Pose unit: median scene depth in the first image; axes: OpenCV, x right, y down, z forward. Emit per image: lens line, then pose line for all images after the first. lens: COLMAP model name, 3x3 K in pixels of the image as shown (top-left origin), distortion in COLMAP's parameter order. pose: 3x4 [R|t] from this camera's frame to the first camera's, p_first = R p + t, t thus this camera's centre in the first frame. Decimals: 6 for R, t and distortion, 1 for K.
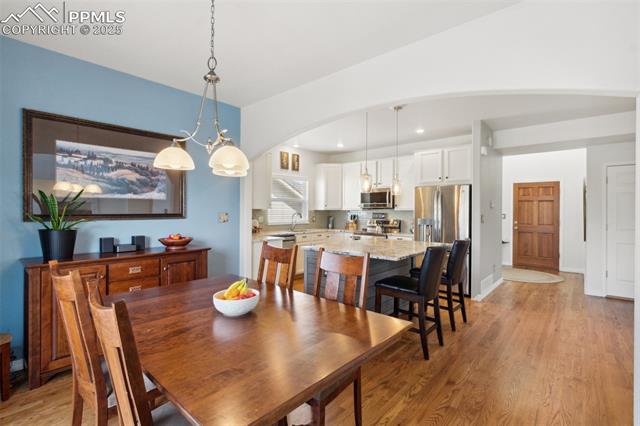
lens RADIAL K [[301.0, 0, 315.0], [0, 301.0, 212.1], [0, 0, 1]] dist [-0.002470, -0.001044]
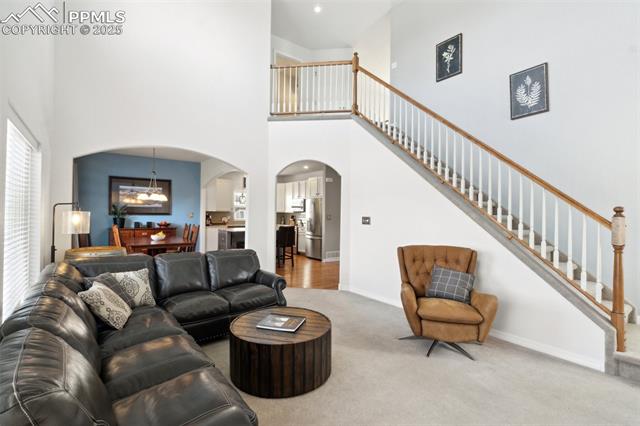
lens RADIAL K [[301.0, 0, 315.0], [0, 301.0, 212.1], [0, 0, 1]] dist [-0.002470, -0.001044]
pose [[0.987825, 0.009973, -0.155250, 0.616652], [-0.011104, 0.999918, -0.006418, 0.000227], [0.155173, 0.008064, 0.987854, -0.664544]]
